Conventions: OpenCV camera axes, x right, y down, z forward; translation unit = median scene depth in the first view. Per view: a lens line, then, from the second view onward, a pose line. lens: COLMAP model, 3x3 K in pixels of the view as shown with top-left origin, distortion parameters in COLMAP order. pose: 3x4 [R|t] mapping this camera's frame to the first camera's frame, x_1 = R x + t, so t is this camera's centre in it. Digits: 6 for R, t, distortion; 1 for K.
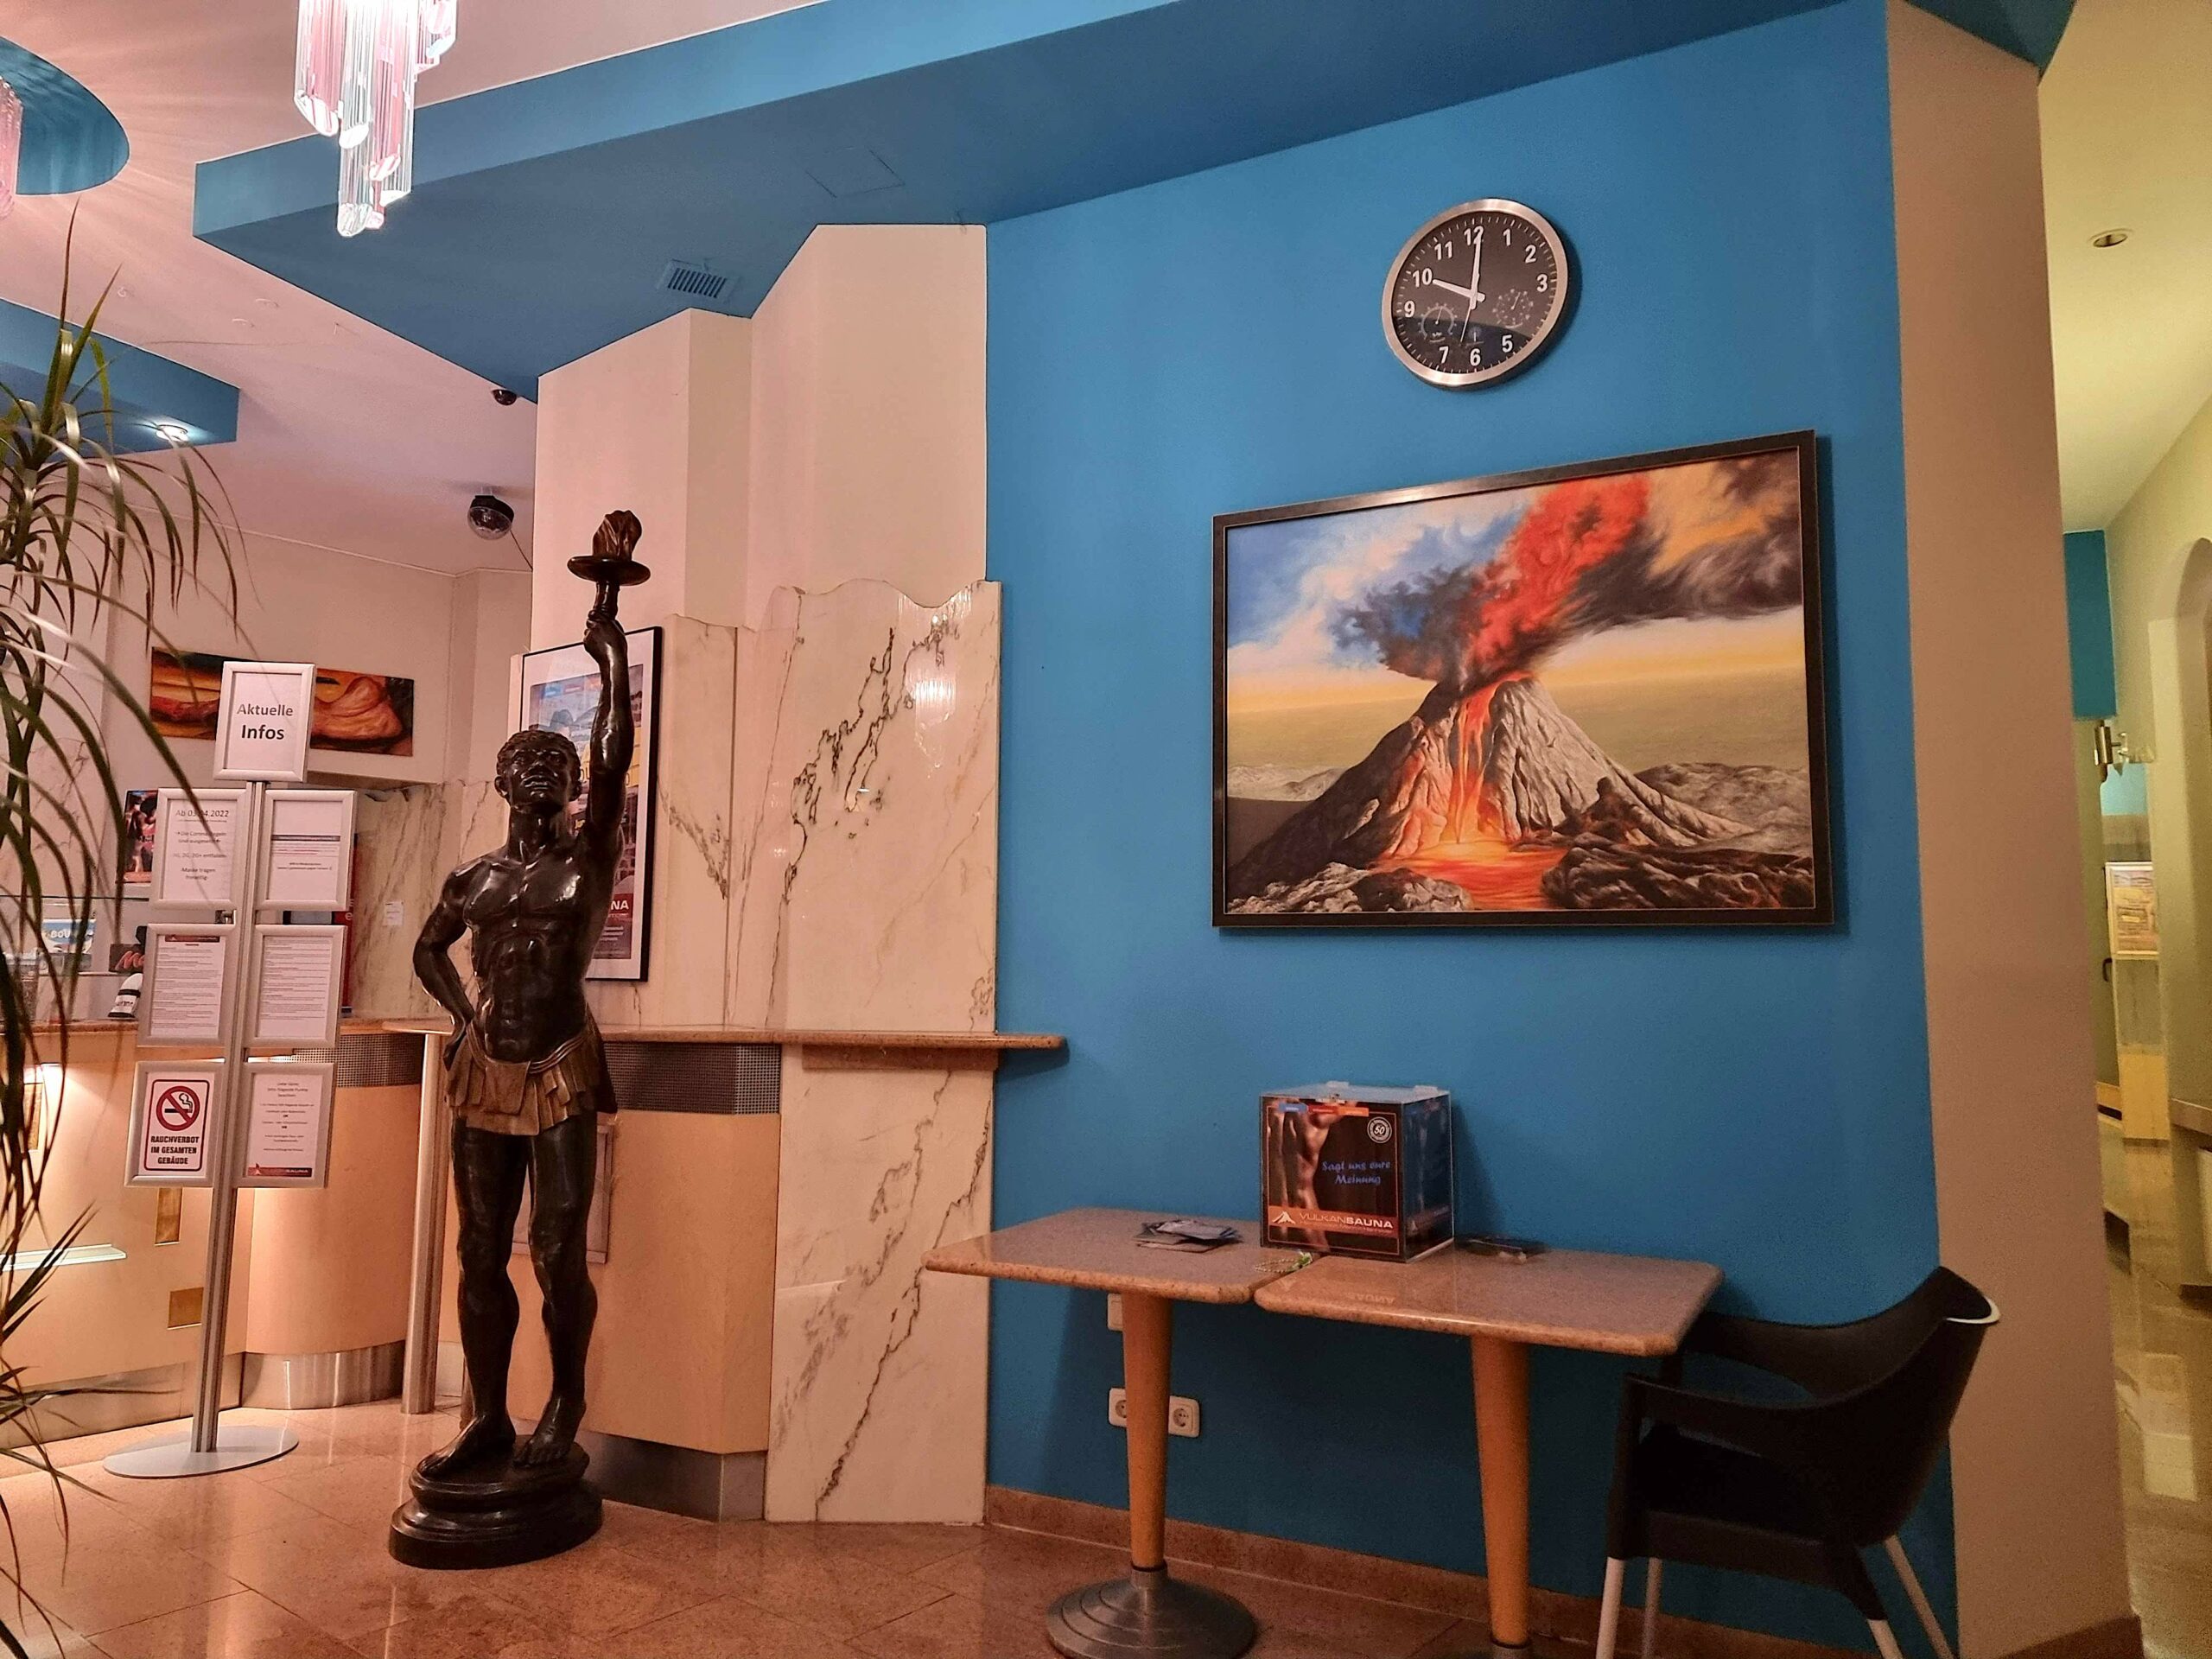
lens RADIAL K [[1542.8, 0, 1111.0], [0, 1542.8, 840.6], [0, 0, 1]] dist [0.101799, -0.081388]
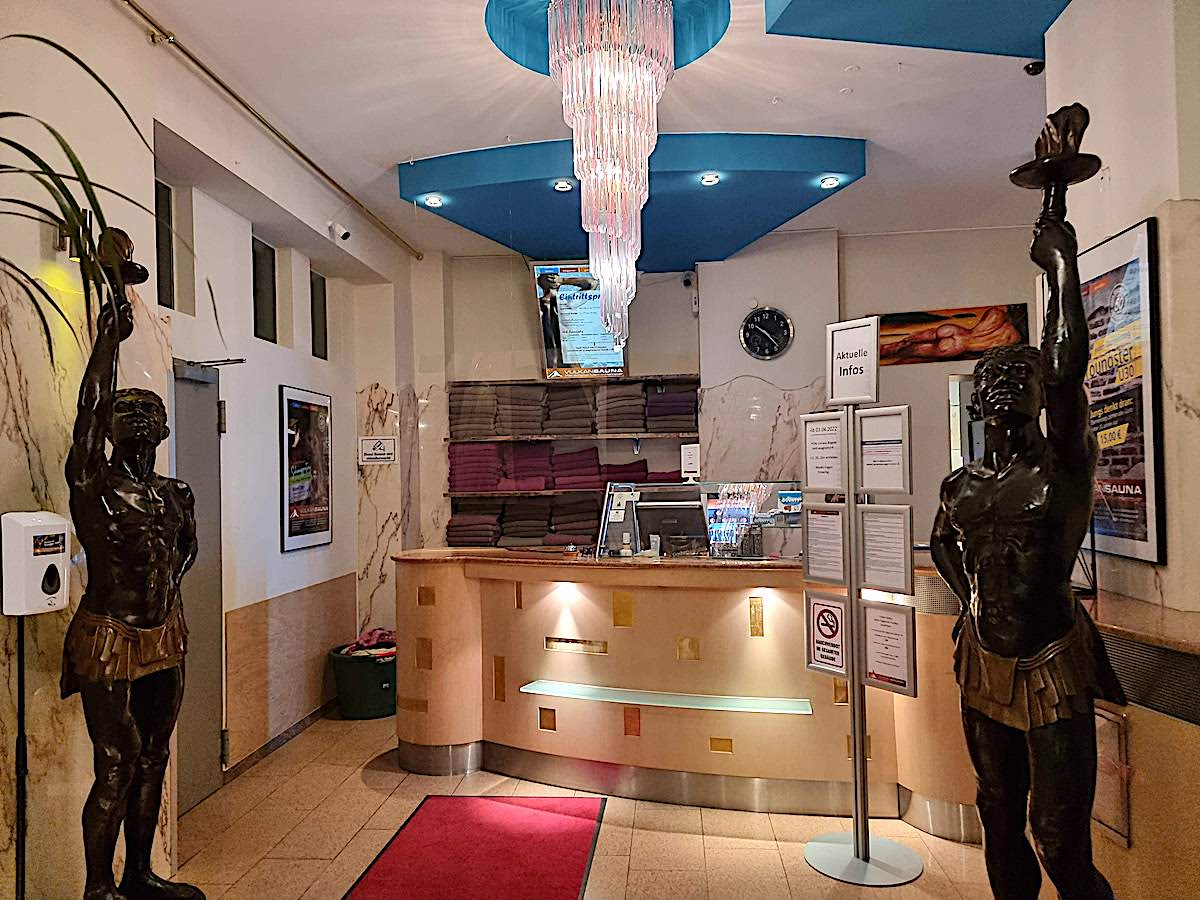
lens RADIAL K [[837.0, 0, 602.7], [0, 837.0, 456.0], [0, 0, 1]] dist [0.101799, -0.081388]
pose [[0.574800, -0.038147, -0.817404, -0.042875], [0.097422, 0.994998, 0.022072, -0.030212], [0.812474, -0.092320, 0.575641, 0.371905]]
